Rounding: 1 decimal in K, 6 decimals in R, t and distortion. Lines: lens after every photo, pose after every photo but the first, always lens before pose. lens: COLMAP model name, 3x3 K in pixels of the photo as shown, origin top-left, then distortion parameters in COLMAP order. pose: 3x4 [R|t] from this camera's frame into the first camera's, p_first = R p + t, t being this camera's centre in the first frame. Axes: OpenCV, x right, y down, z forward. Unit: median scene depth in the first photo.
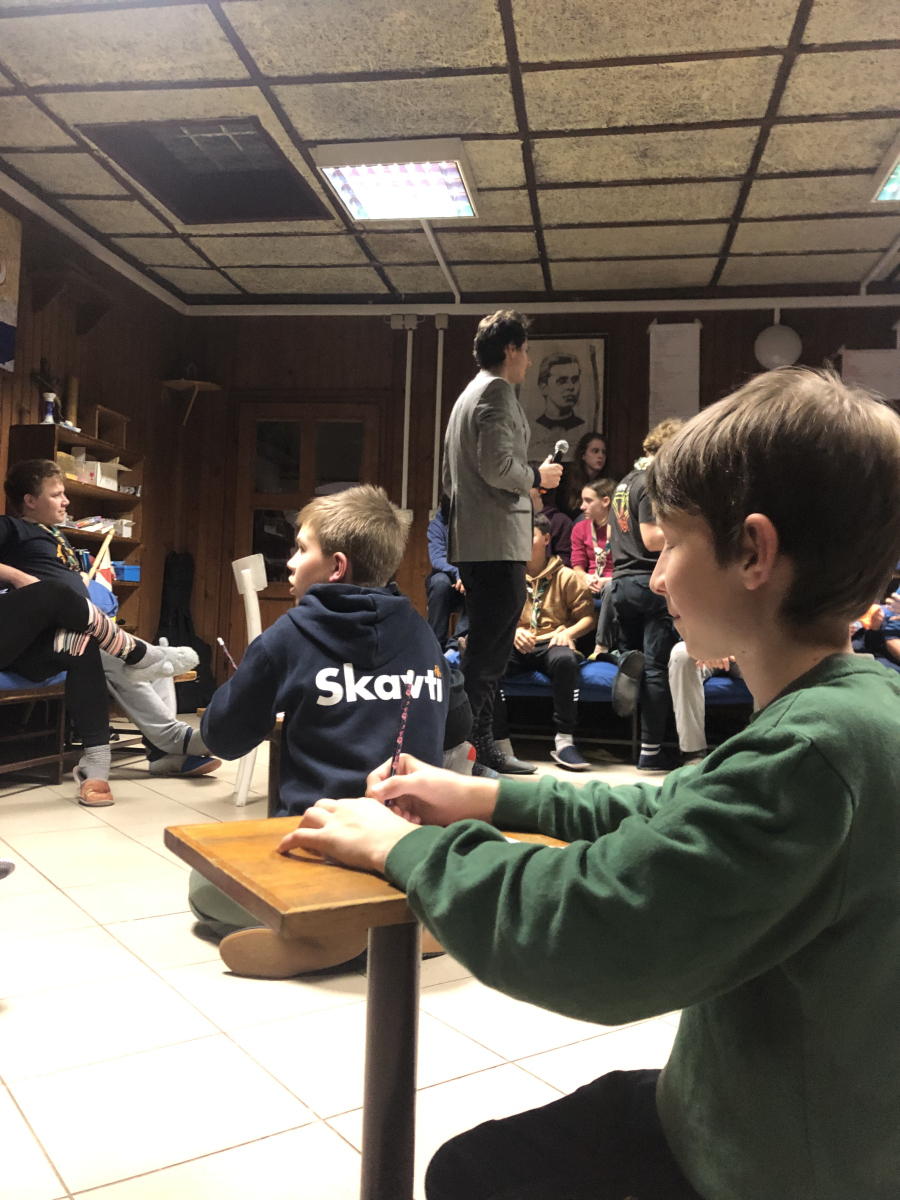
lens RADIAL K [[968.6, 0, 450.0], [0, 968.6, 600.0], [0, 0, 1]] dist [-0.017348, -0.000388]
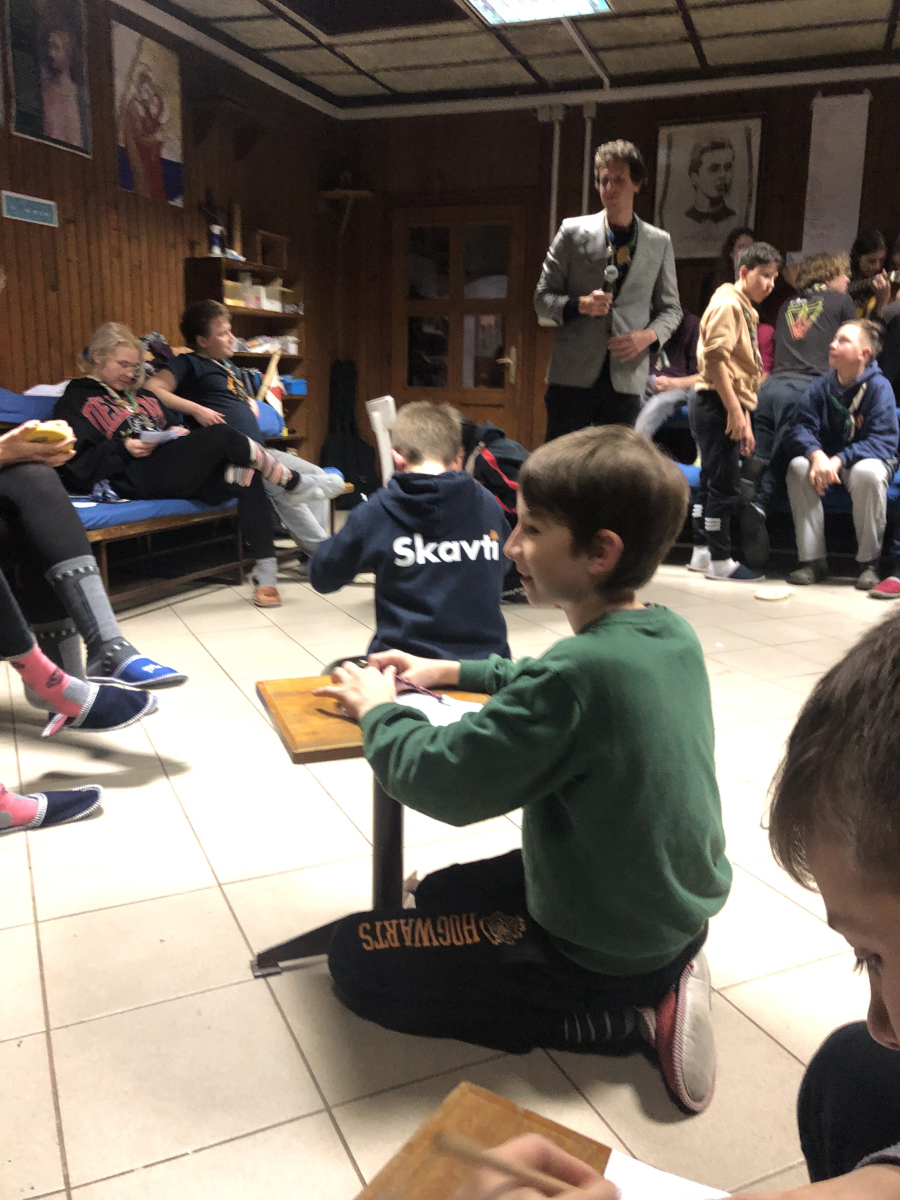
lens RADIAL K [[968.6, 0, 450.0], [0, 968.6, 600.0], [0, 0, 1]] dist [-0.017348, -0.000388]
pose [[0.981049, 0.023863, -0.192287, 0.063070], [0.023114, 0.970888, 0.238416, -0.052662], [0.192378, -0.238342, 0.951937, -0.086473]]
